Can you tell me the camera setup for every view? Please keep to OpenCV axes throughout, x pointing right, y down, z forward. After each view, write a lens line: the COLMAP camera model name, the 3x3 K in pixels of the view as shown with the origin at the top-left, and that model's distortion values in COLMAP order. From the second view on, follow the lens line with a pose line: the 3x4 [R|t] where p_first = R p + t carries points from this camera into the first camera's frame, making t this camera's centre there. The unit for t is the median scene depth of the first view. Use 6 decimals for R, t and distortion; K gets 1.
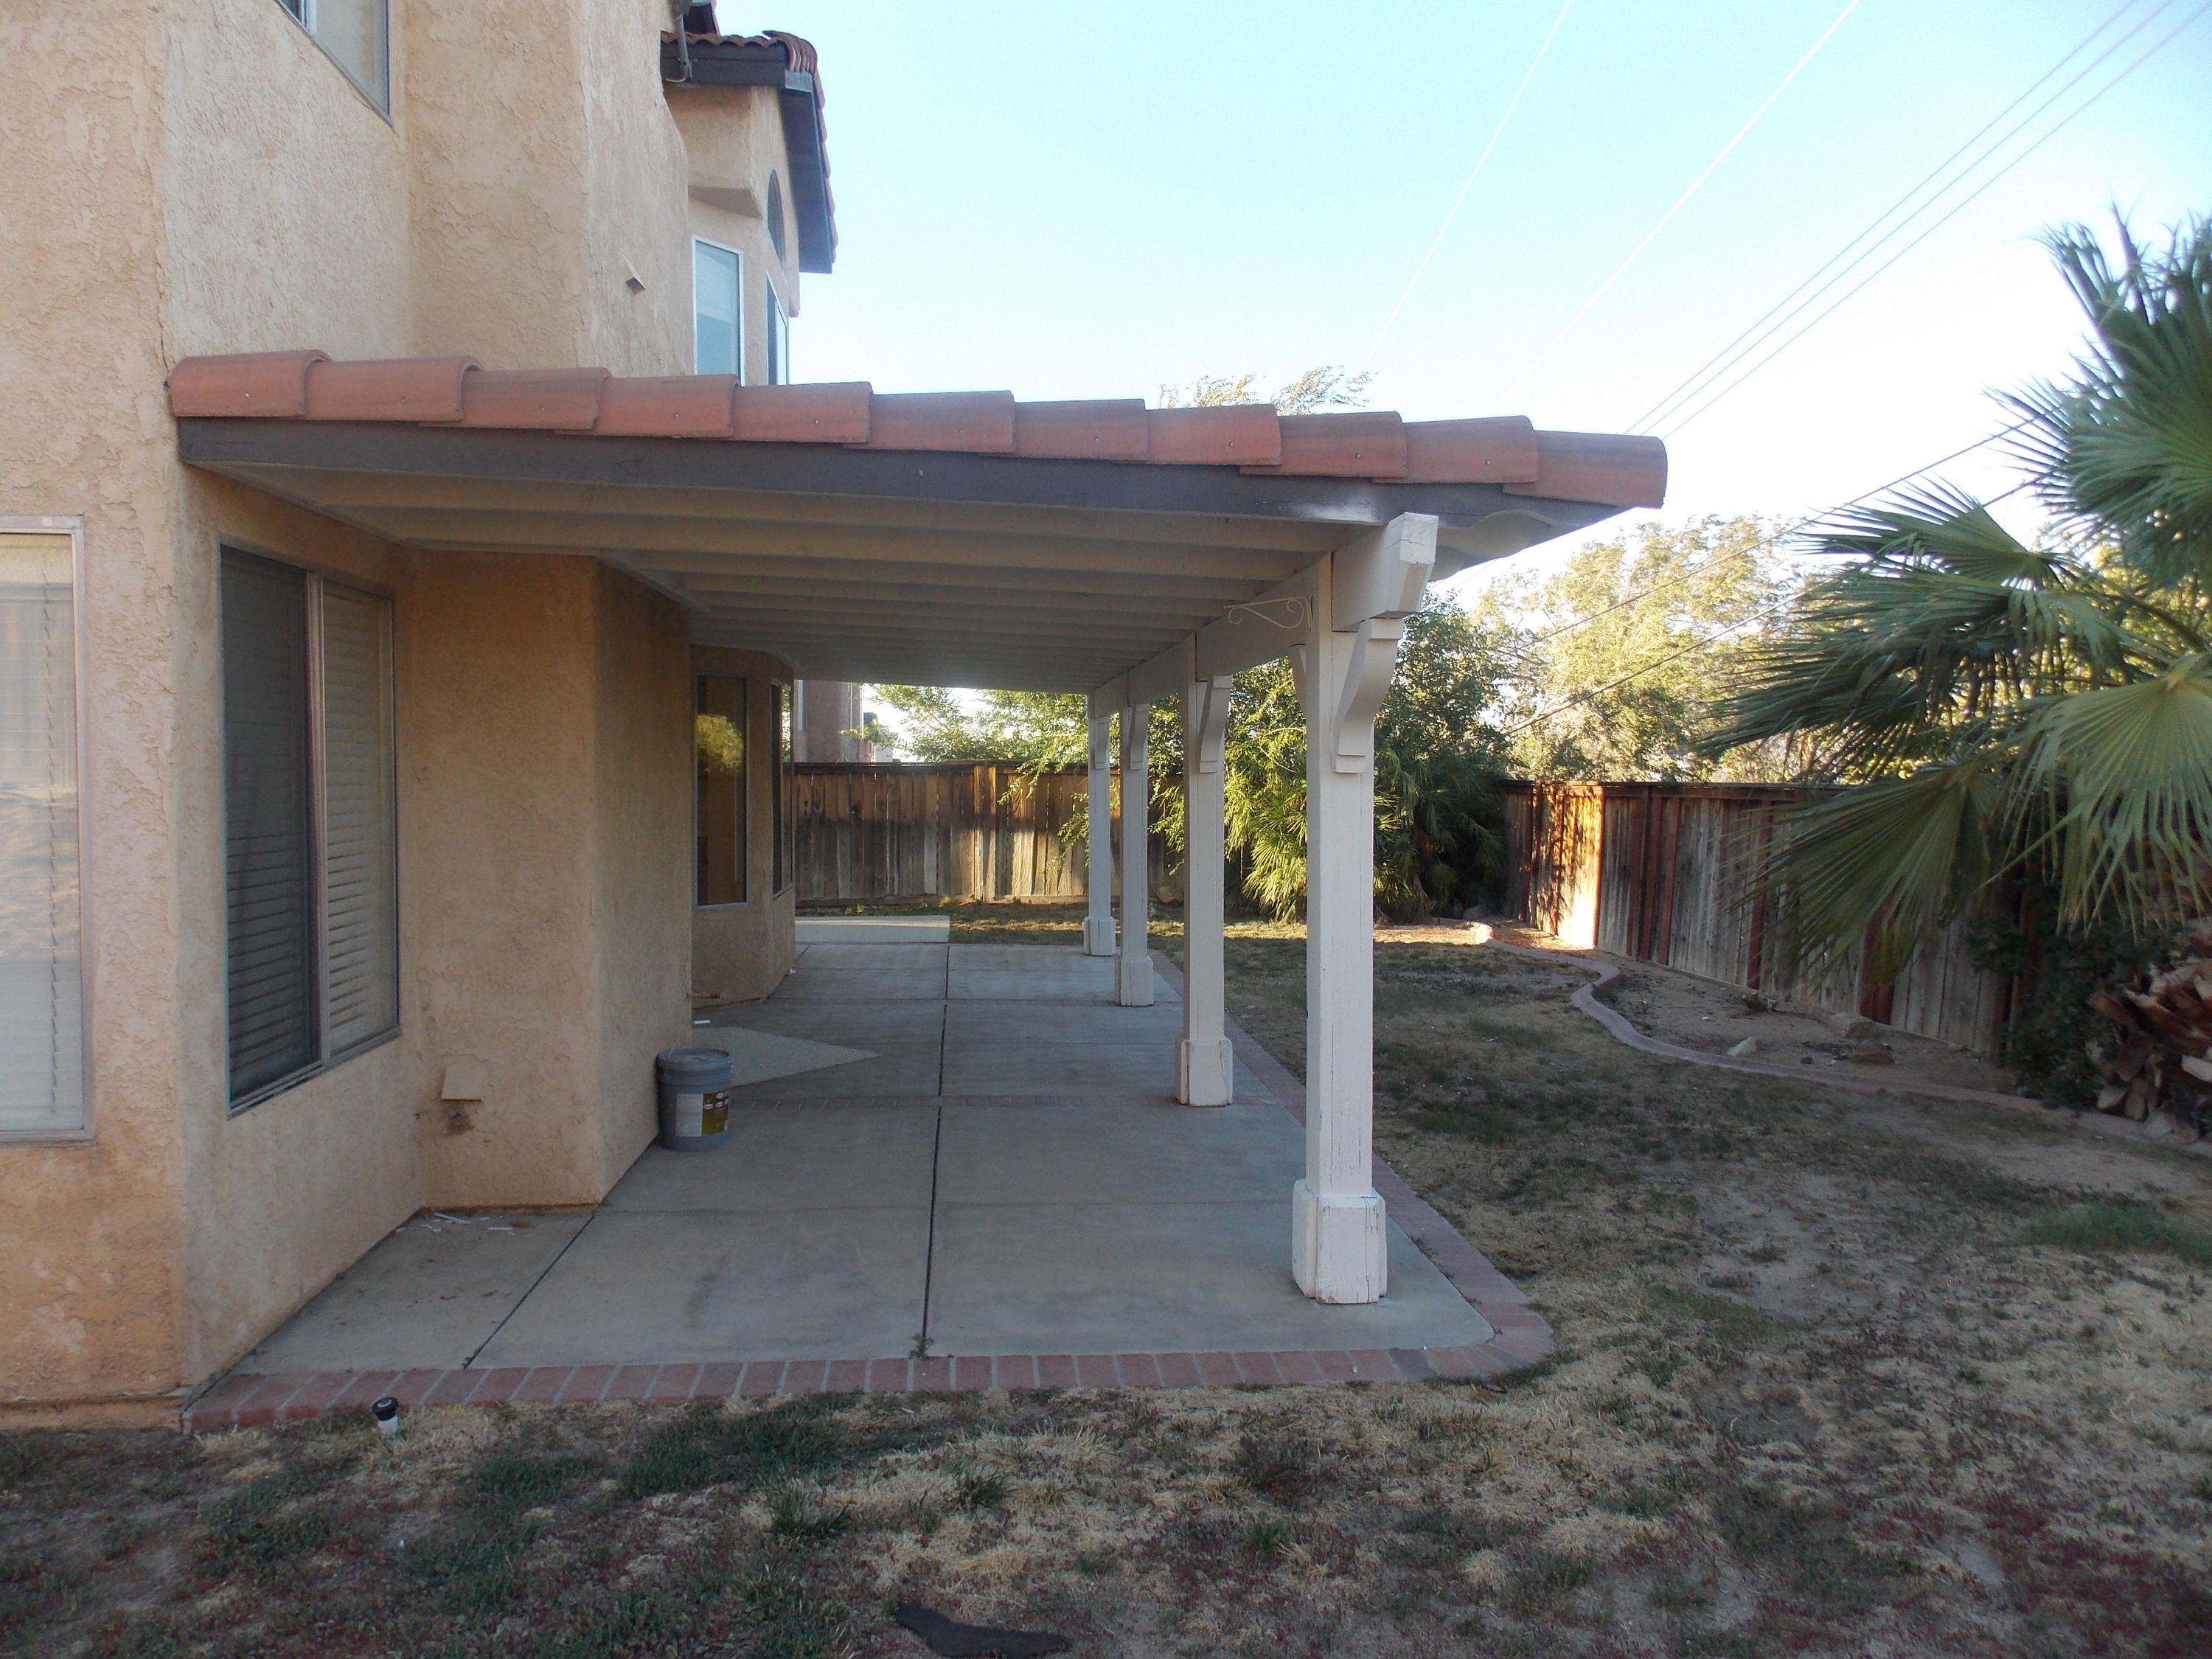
lens RADIAL K [[1464.5, 0, 1106.9], [0, 1464.5, 823.6], [0, 0, 1]] dist [0.016761, -0.010146]
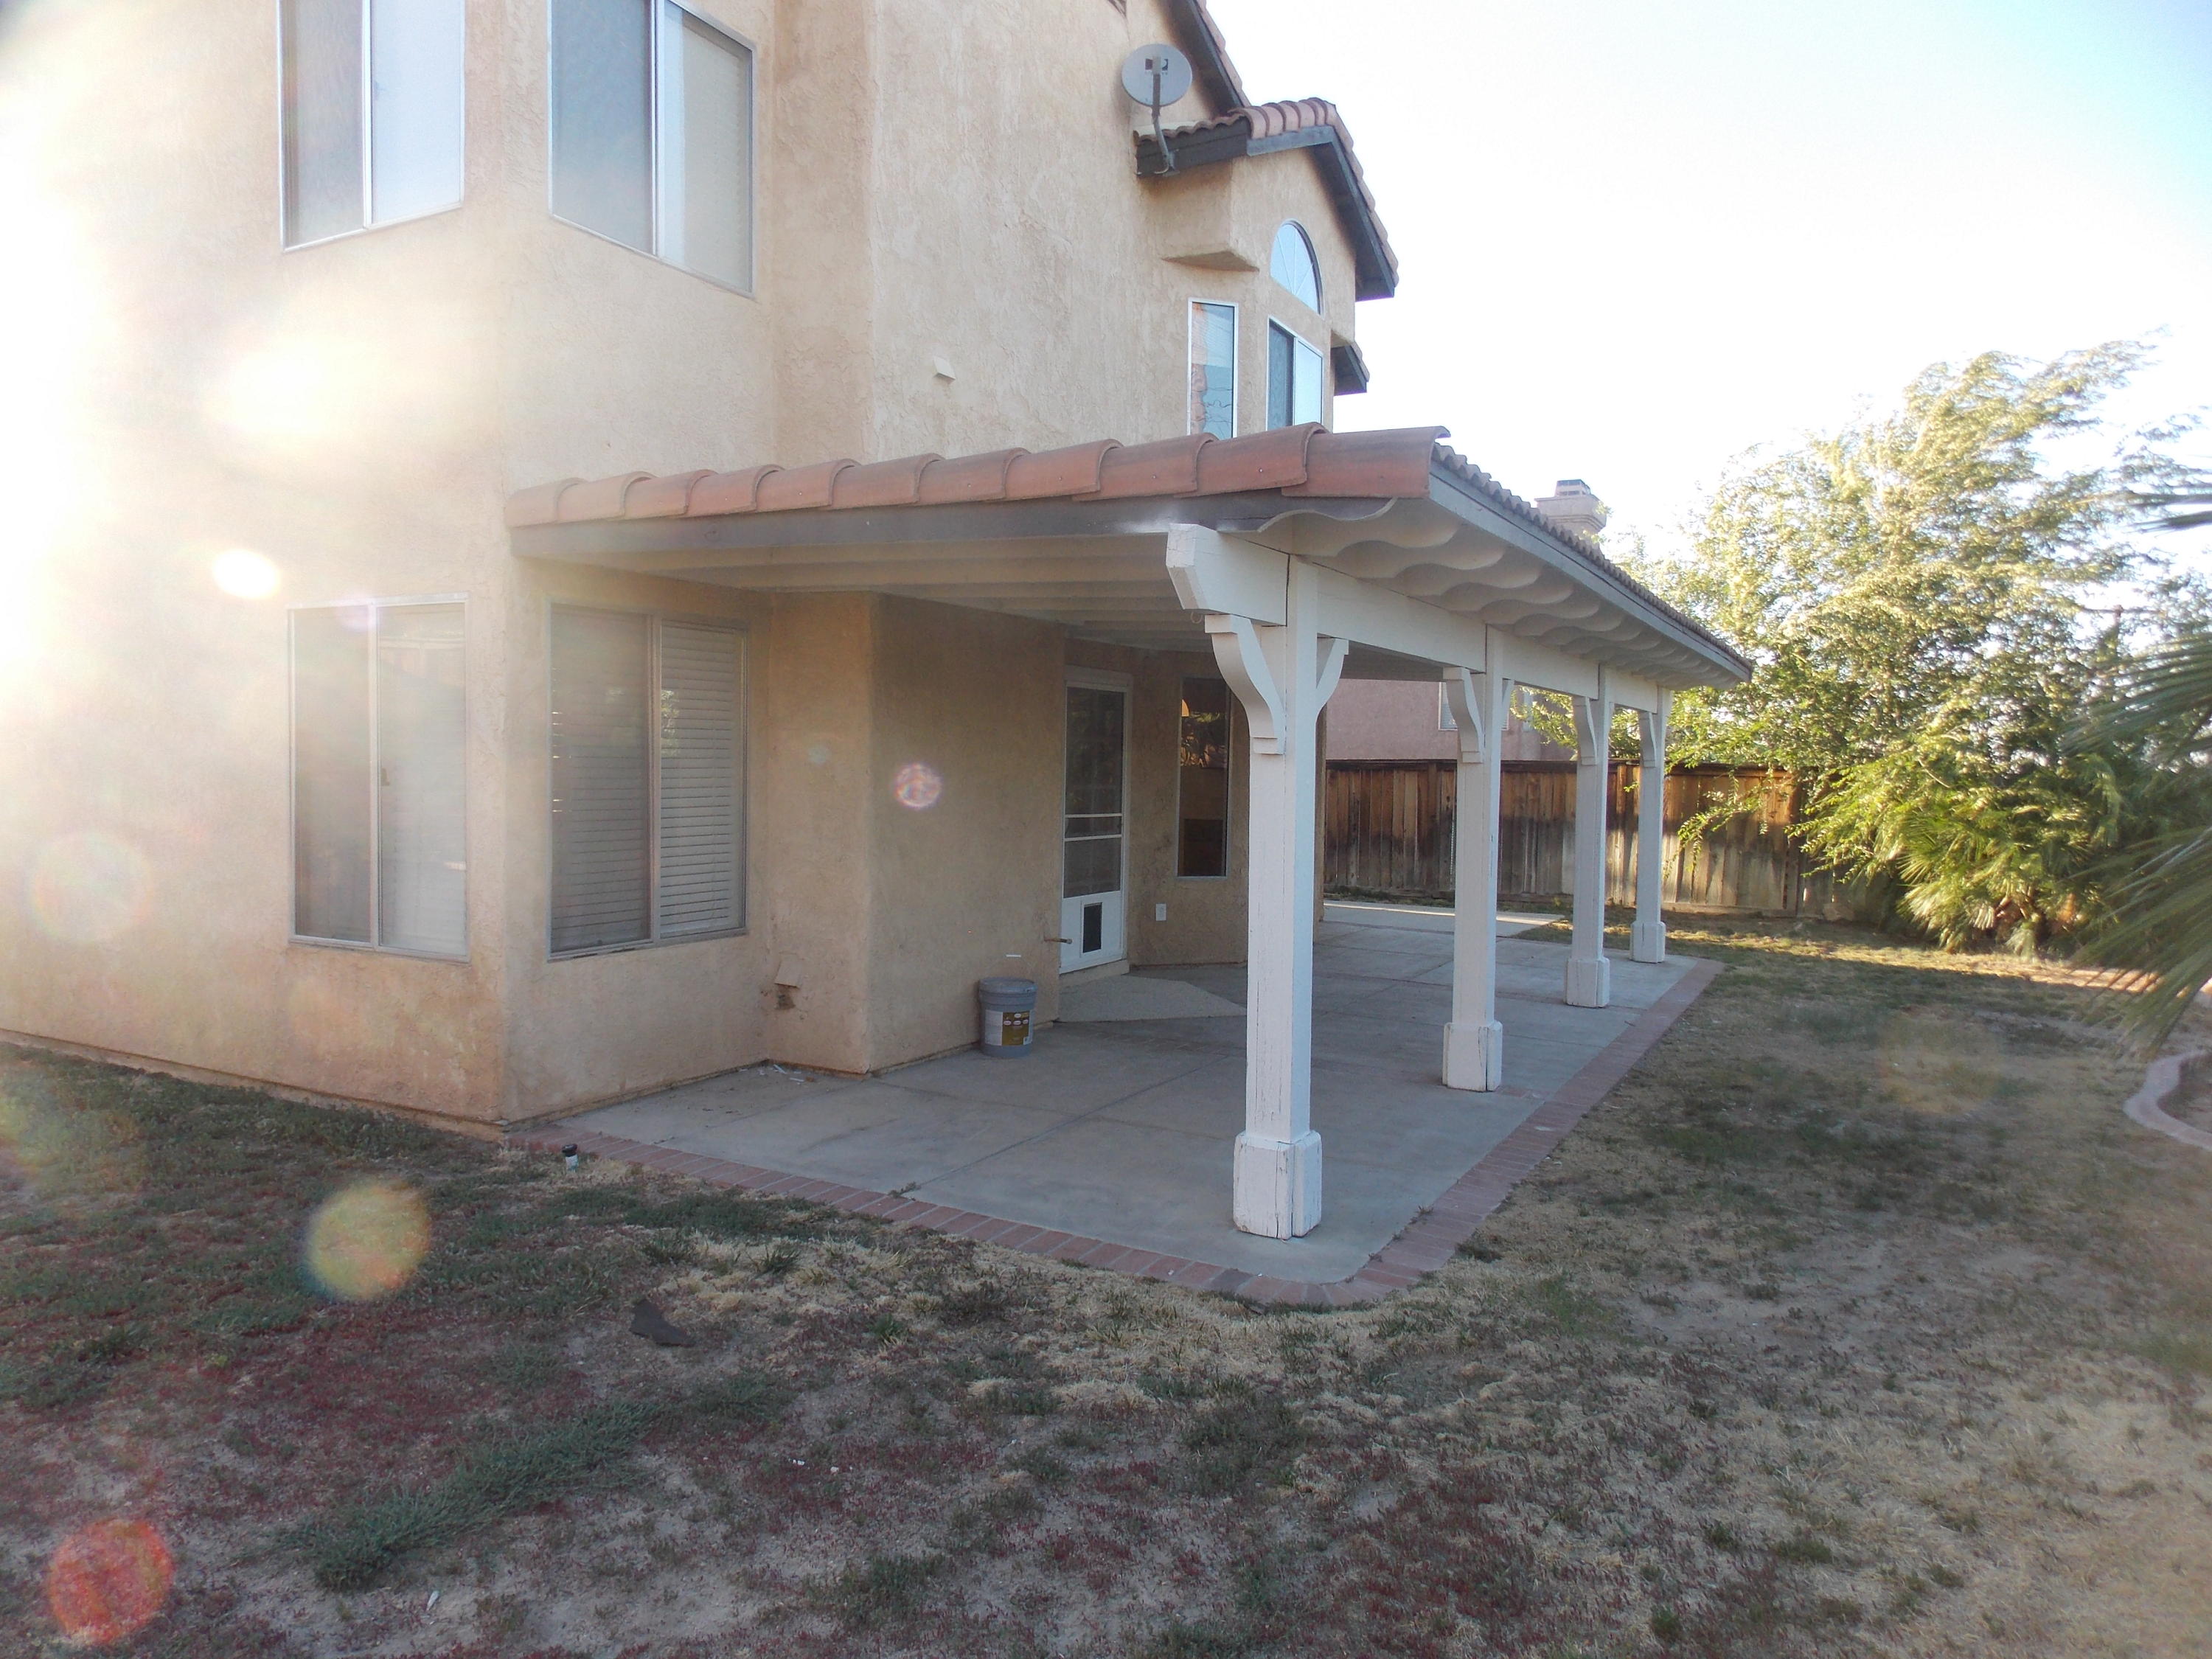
lens RADIAL K [[1464.5, 0, 1098.3], [0, 1464.5, 824.4], [0, 0, 1]] dist [0.016761, -0.010146]
pose [[0.824075, 0.035419, -0.565373, 0.776127], [-0.036271, 0.999295, 0.009735, 0.013891], [0.565319, 0.012485, 0.824778, 0.021020]]
